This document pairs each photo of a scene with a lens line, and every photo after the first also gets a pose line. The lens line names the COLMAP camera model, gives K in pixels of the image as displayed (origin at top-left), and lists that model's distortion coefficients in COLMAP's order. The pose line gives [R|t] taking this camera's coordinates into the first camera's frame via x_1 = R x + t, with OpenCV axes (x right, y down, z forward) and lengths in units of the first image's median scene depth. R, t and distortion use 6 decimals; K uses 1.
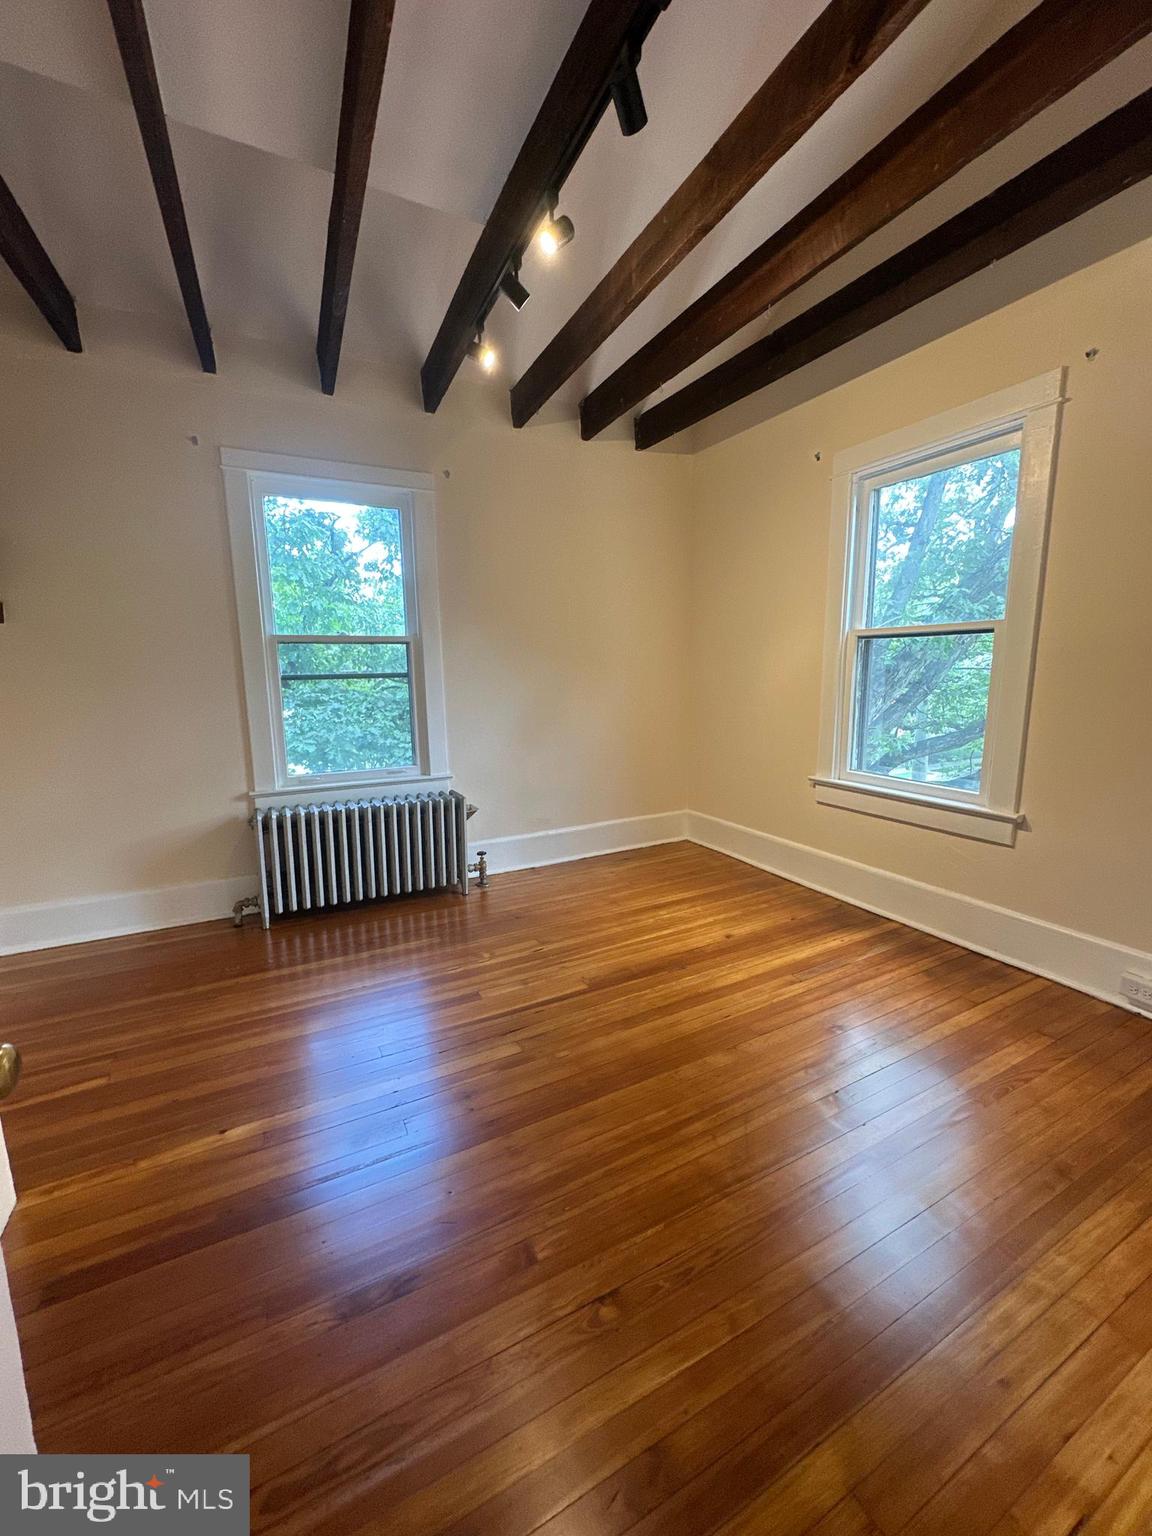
lens RADIAL K [[614.7, 0, 573.3], [0, 614.7, 766.1], [0, 0, 1]] dist [-0.002125, 0.000743]
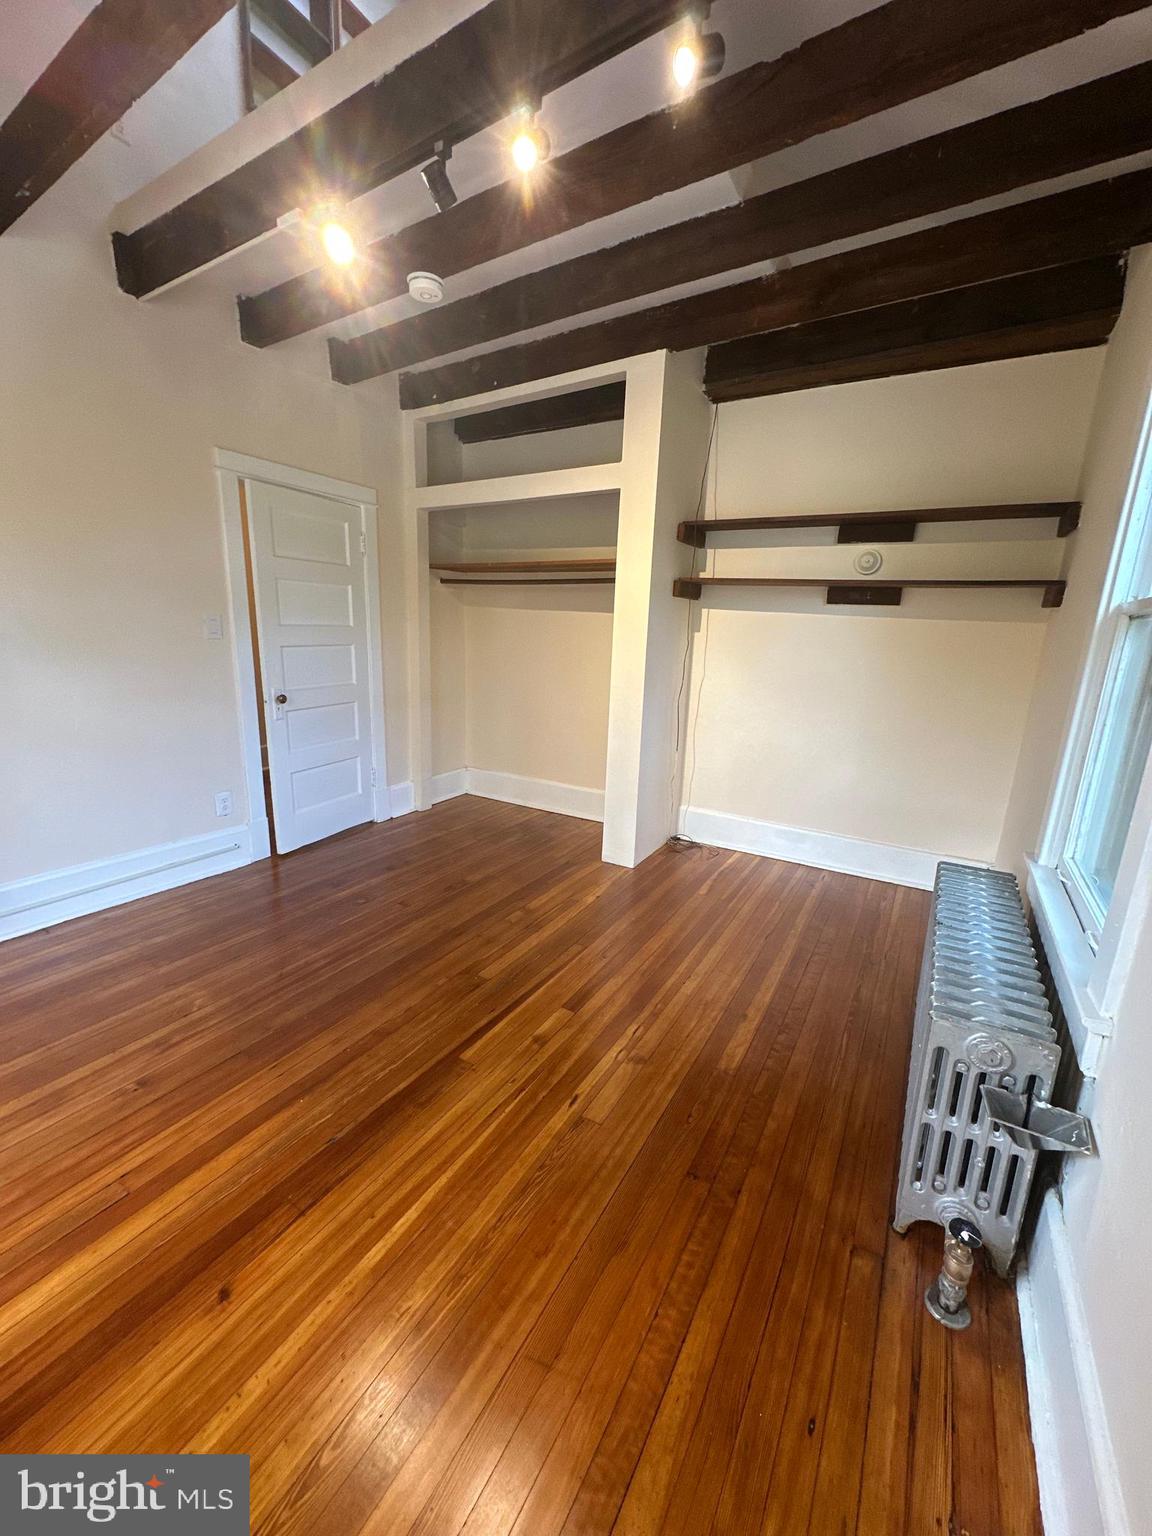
lens RADIAL K [[614.7, 0, 573.3], [0, 614.7, 766.1], [0, 0, 1]] dist [-0.002125, 0.000743]
pose [[-0.853384, 0.093833, -0.512769, 0.217894], [-0.111868, 0.927783, 0.355955, -0.227142], [0.509138, 0.361128, -0.781258, 1.267312]]
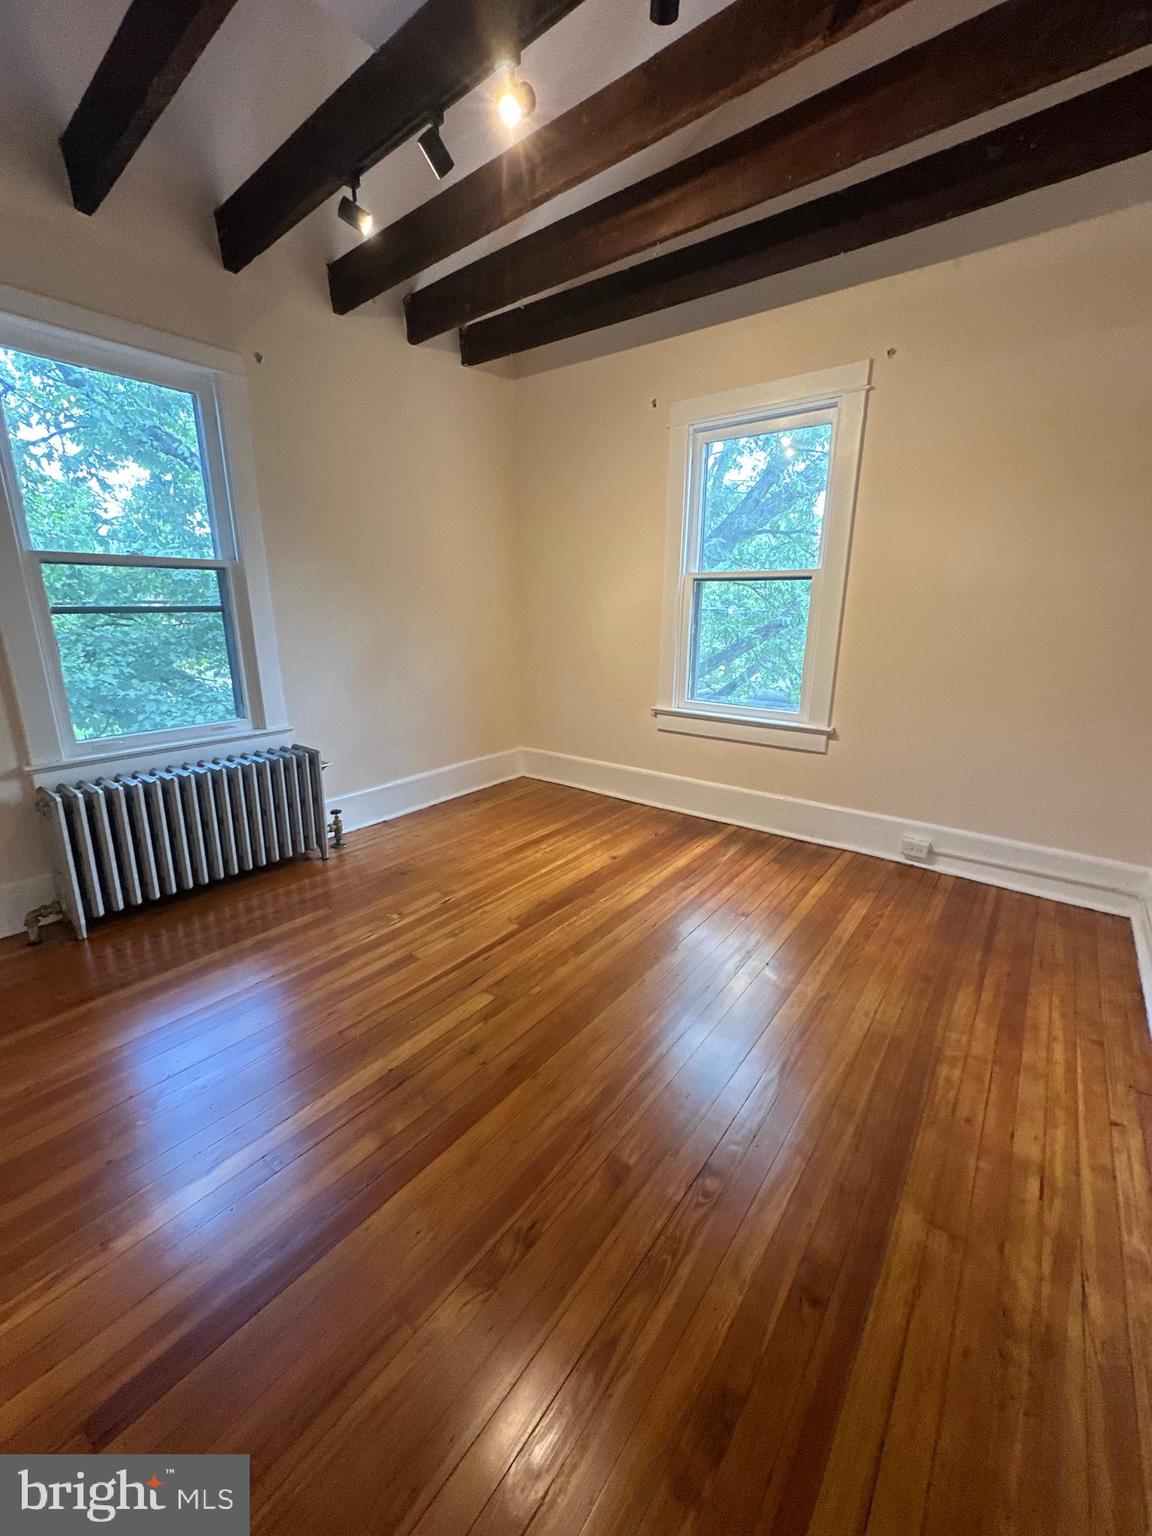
lens RADIAL K [[614.7, 0, 573.3], [0, 614.7, 766.1], [0, 0, 1]] dist [-0.002125, 0.000743]
pose [[0.909285, -0.090606, 0.406191, -0.230976], [0.050398, 0.992803, 0.108637, -0.006003], [-0.413111, -0.078311, 0.907307, 0.052664]]
